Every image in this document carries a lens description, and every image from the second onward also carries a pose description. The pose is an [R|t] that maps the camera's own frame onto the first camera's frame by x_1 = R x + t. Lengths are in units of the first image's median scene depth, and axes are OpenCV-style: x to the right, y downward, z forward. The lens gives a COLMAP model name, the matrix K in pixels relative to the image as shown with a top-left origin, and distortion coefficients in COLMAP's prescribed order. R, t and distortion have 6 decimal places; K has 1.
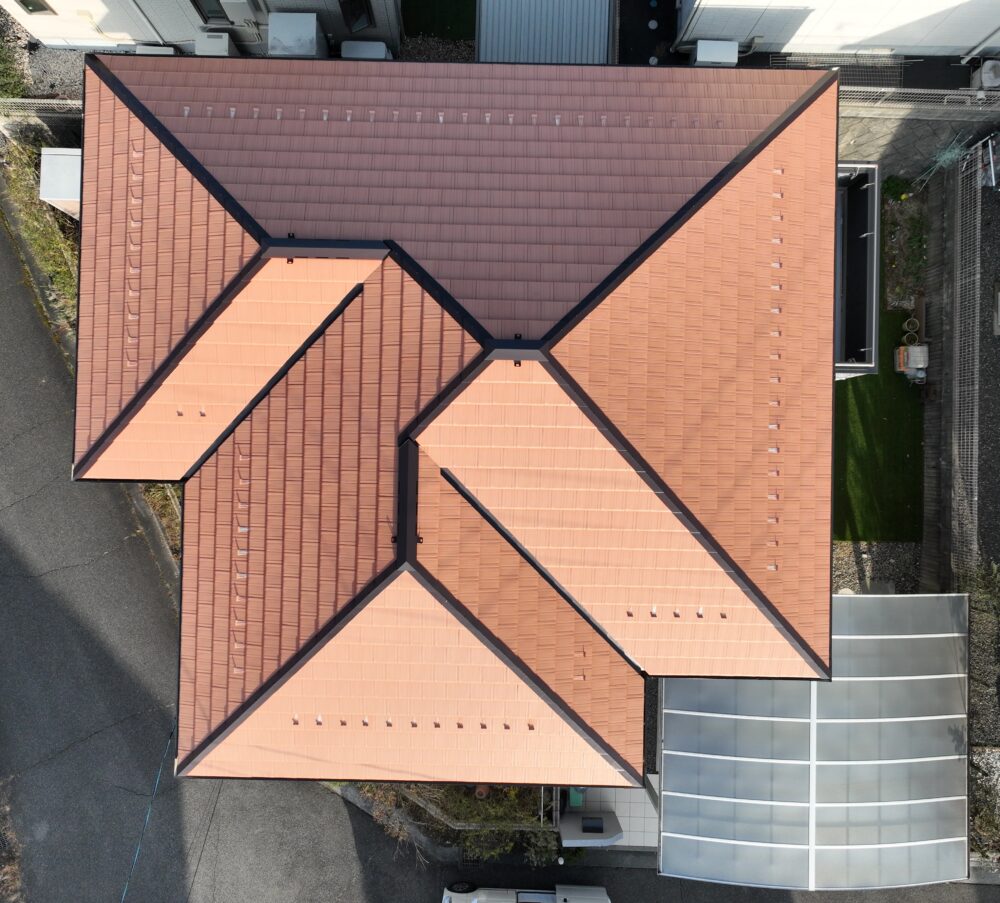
lens RADIAL K [[939.4, 0, 499.6], [0, 939.4, 451.7], [0, 0, 1]] dist [0.012715, 0.000000]
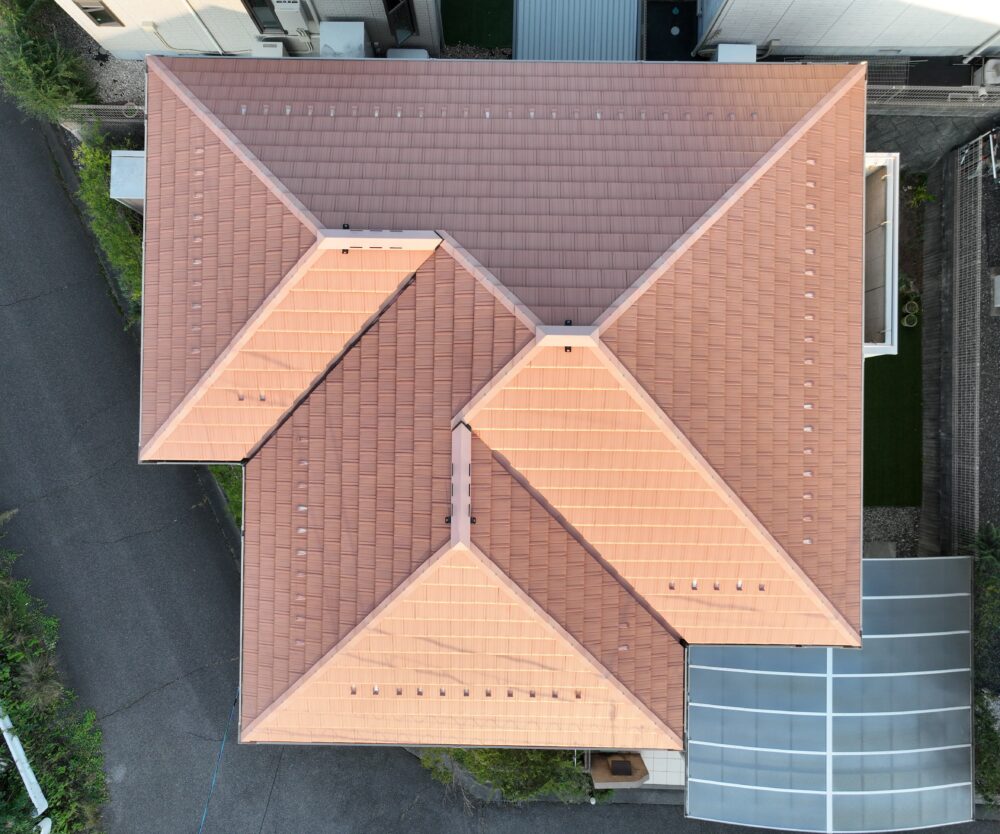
lens RADIAL K [[769.8, 0, 499.1], [0, 769.8, 417.6], [0, 0, 1]] dist [0.006667, 0.010712]
pose [[0.999954, -0.006914, -0.006614, -0.038654], [0.006961, 0.999951, 0.007077, -0.019343], [0.006565, -0.007123, 0.999953, 0.119517]]
